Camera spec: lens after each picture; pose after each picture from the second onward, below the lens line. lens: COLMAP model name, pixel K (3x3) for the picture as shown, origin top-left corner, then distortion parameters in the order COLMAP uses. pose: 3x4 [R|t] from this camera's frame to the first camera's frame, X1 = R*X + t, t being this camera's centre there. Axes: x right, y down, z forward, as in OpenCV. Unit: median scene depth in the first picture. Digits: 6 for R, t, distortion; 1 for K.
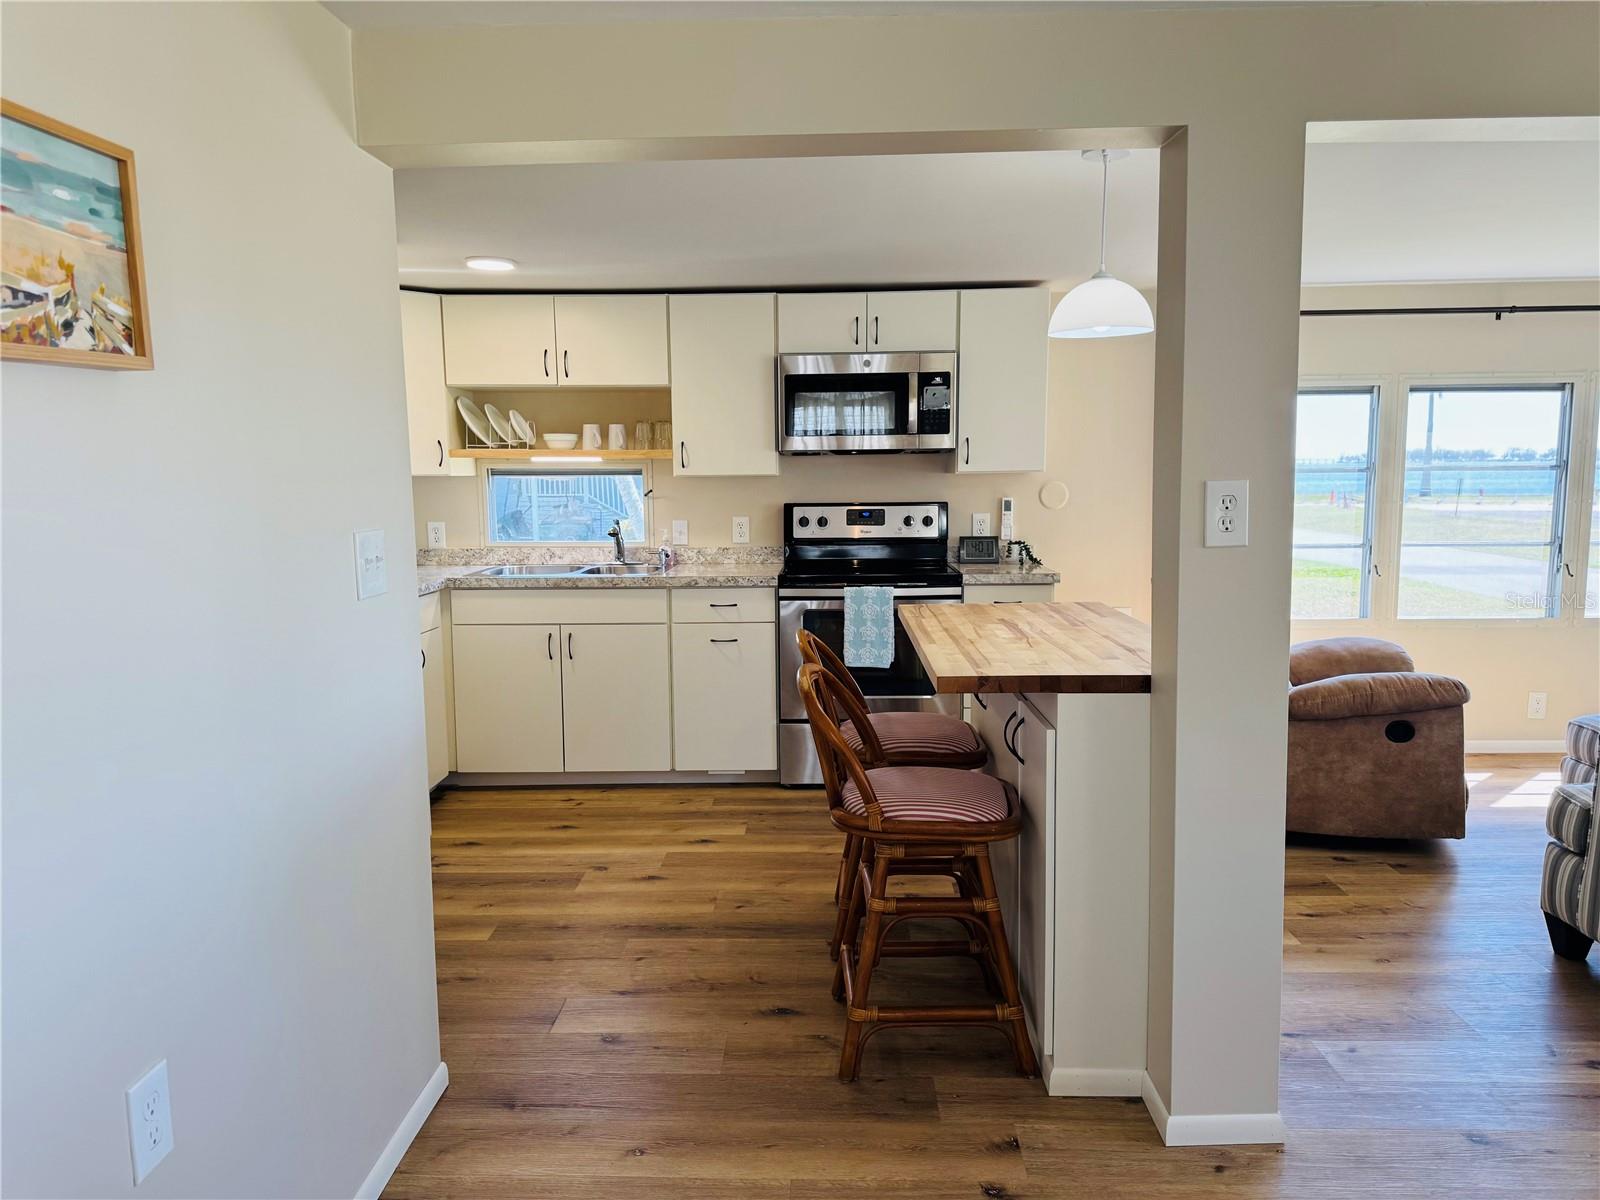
lens RADIAL K [[1127.0, 0, 799.0], [0, 1127.0, 612.4], [0, 0, 1]] dist [0.081951, -0.097066]
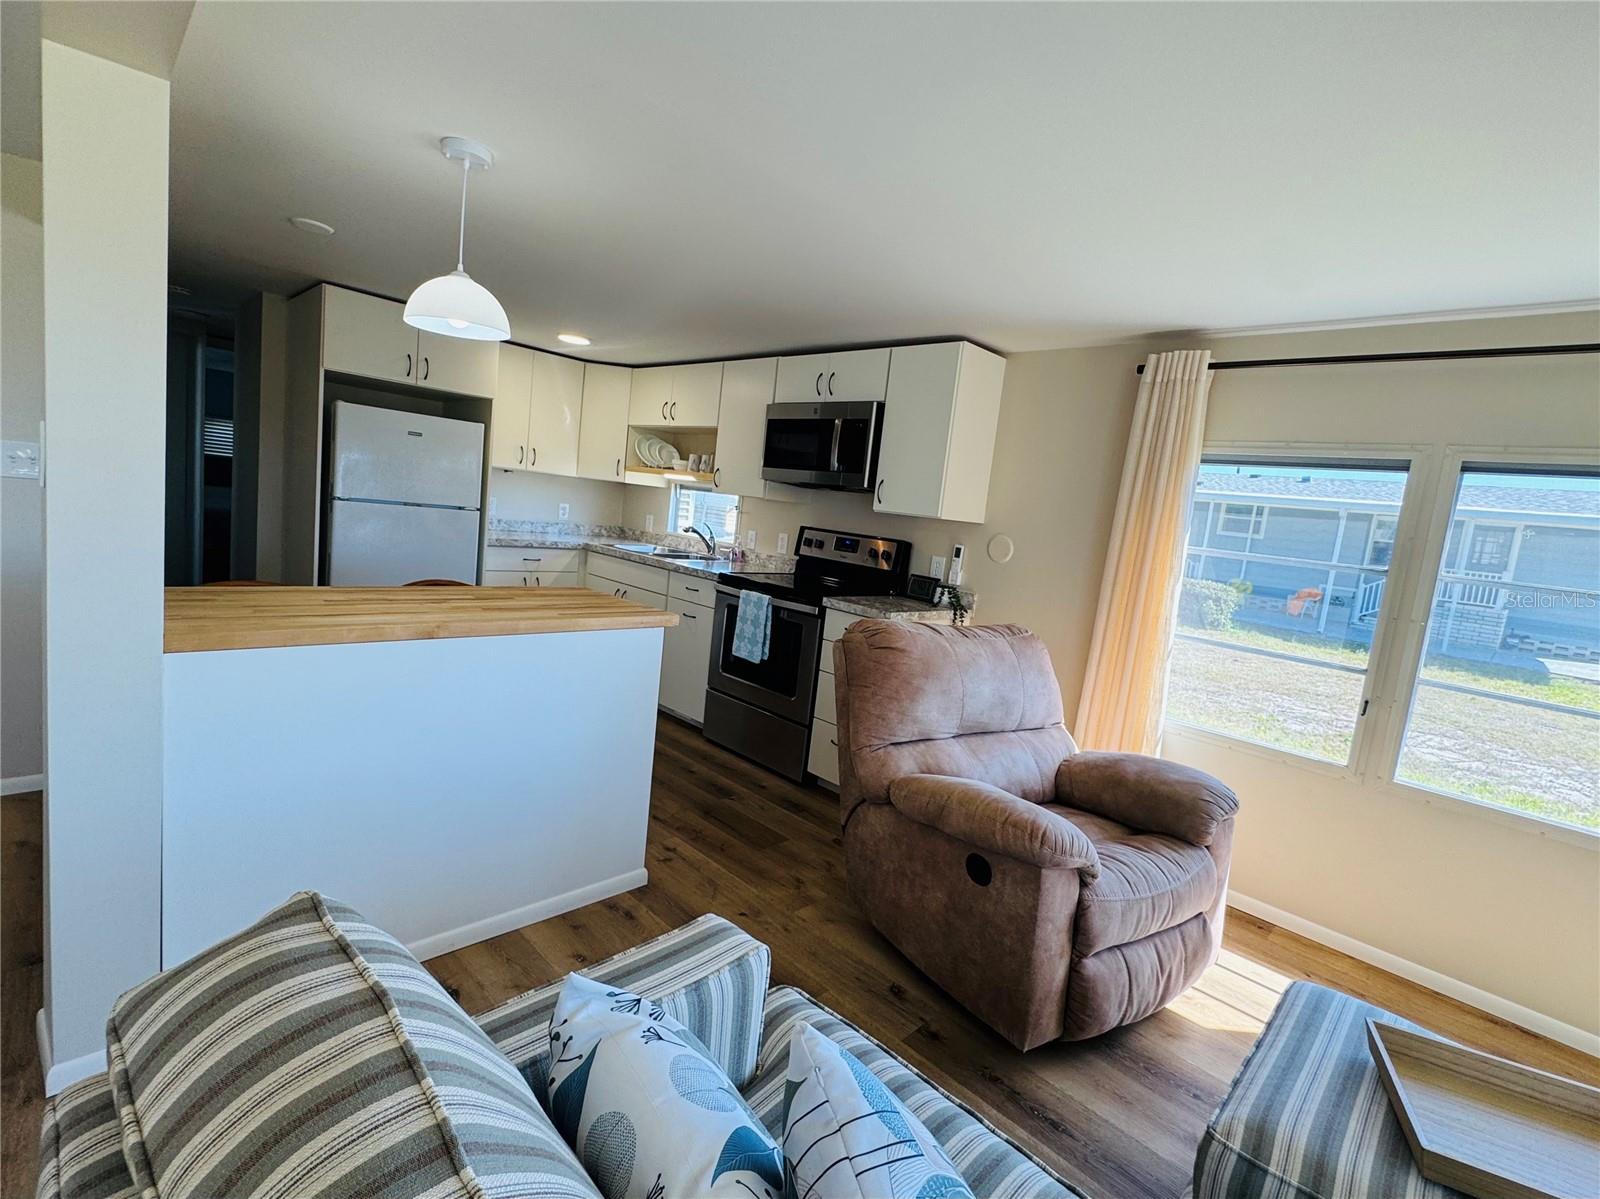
lens RADIAL K [[737.2, 0, 810.4], [0, 737.2, 596.6], [0, 0, 1]] dist [-0.003598, -0.001423]
pose [[0.728021, 0.174947, -0.662857, 0.599434], [-0.202915, 0.978556, 0.035406, -0.055759], [0.654837, 0.108728, 0.747908, 0.439418]]
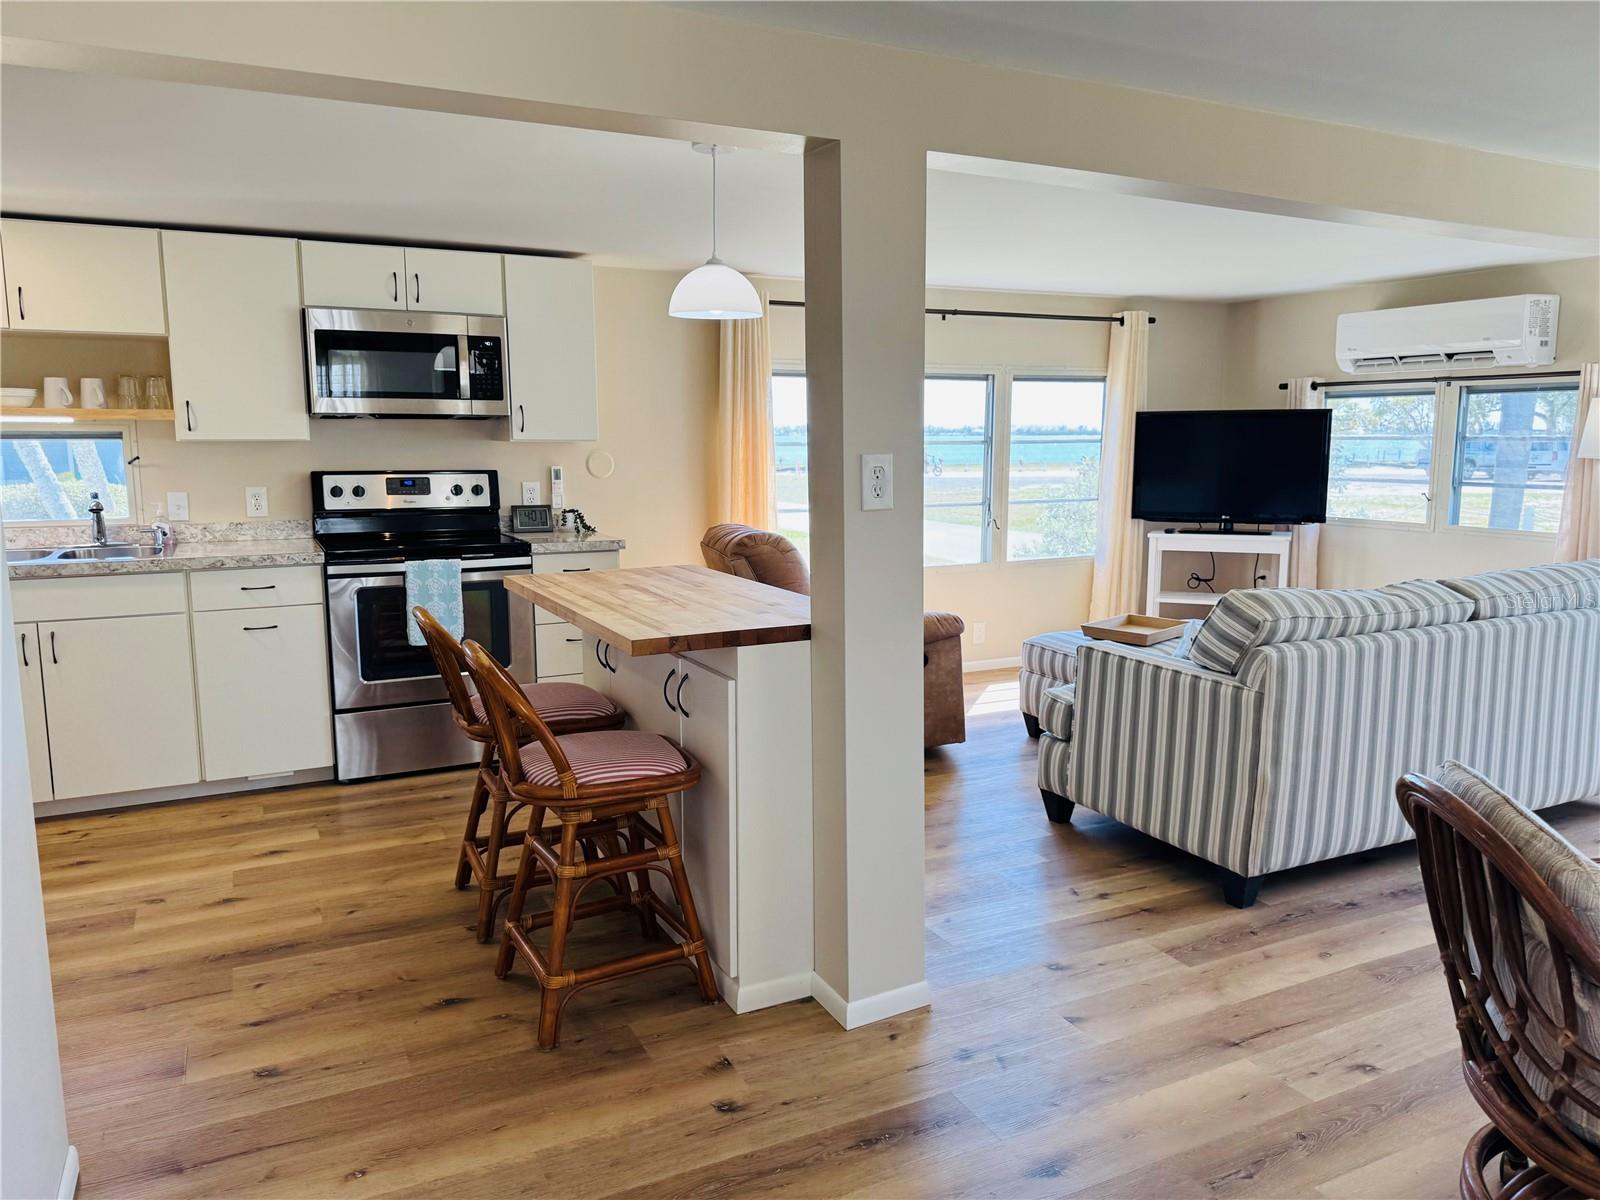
lens RADIAL K [[1127.0, 0, 808.0], [0, 1127.0, 604.3], [0, 0, 1]] dist [0.081951, -0.097066]
pose [[0.880582, -0.061314, 0.469911, -0.107981], [0.051449, 0.998103, 0.033820, -0.001404], [-0.471093, -0.005605, 0.882066, 0.004303]]
